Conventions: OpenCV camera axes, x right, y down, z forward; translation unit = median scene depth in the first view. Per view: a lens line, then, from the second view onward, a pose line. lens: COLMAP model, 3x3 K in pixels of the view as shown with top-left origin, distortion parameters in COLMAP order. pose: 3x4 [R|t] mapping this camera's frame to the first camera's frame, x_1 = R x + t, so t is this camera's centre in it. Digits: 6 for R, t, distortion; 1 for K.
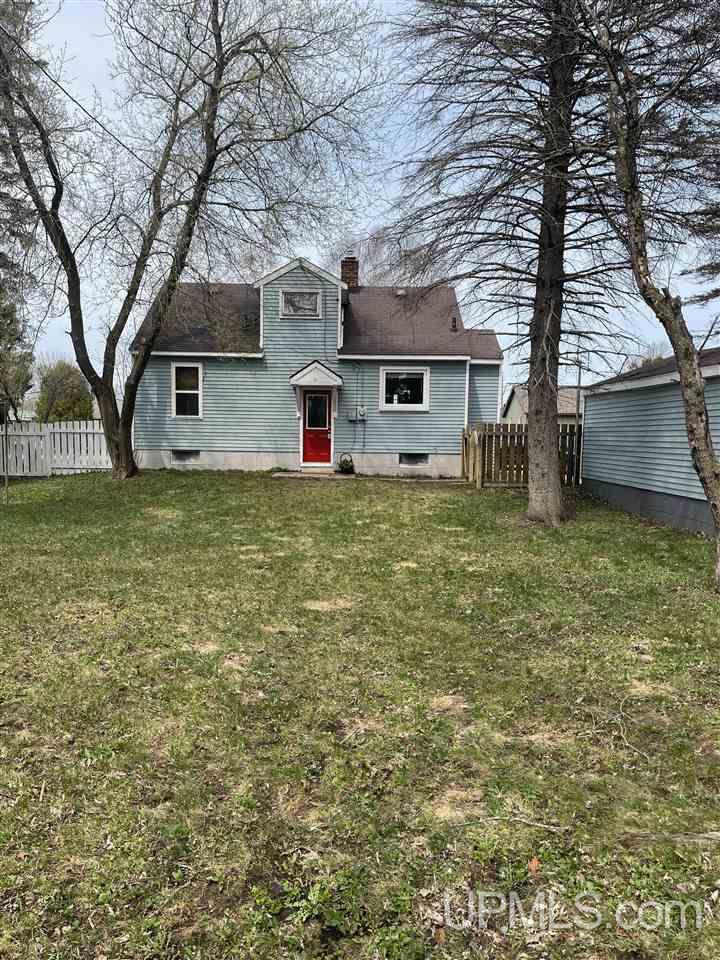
lens RADIAL K [[727.0, 0, 362.0], [0, 727.0, 484.9], [0, 0, 1]] dist [0.070770, -0.074343]
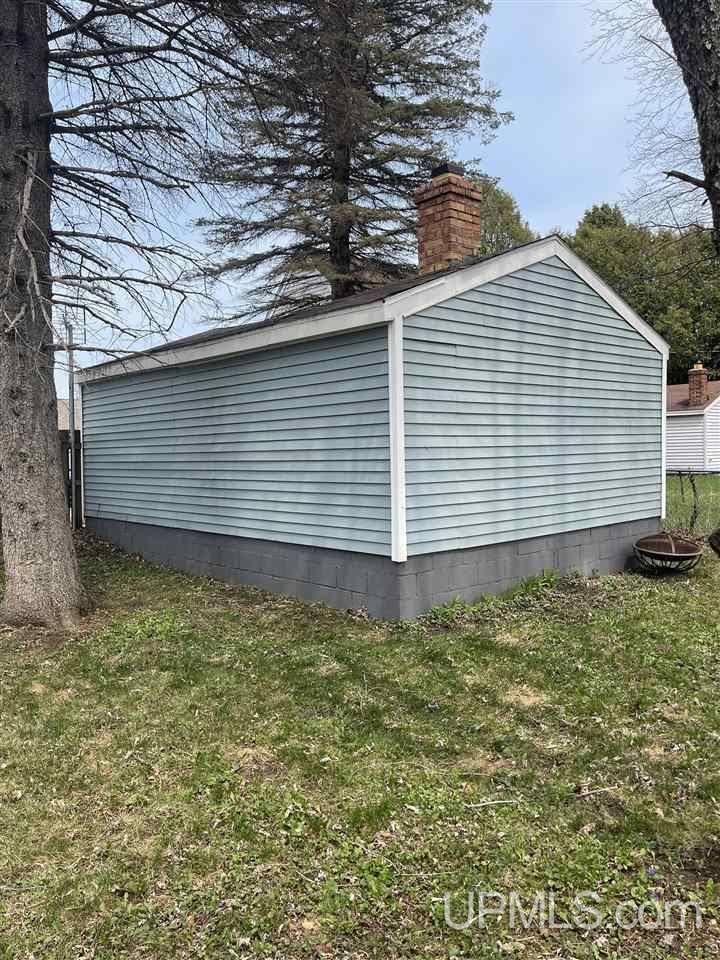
lens RADIAL K [[727.0, 0, 362.0], [0, 727.0, 484.9], [0, 0, 1]] dist [0.070770, -0.074343]
pose [[0.755568, -0.051523, 0.653040, 0.095853], [0.069462, 0.997583, -0.001661, -0.024424], [-0.651377, 0.046617, 0.757321, 0.490525]]
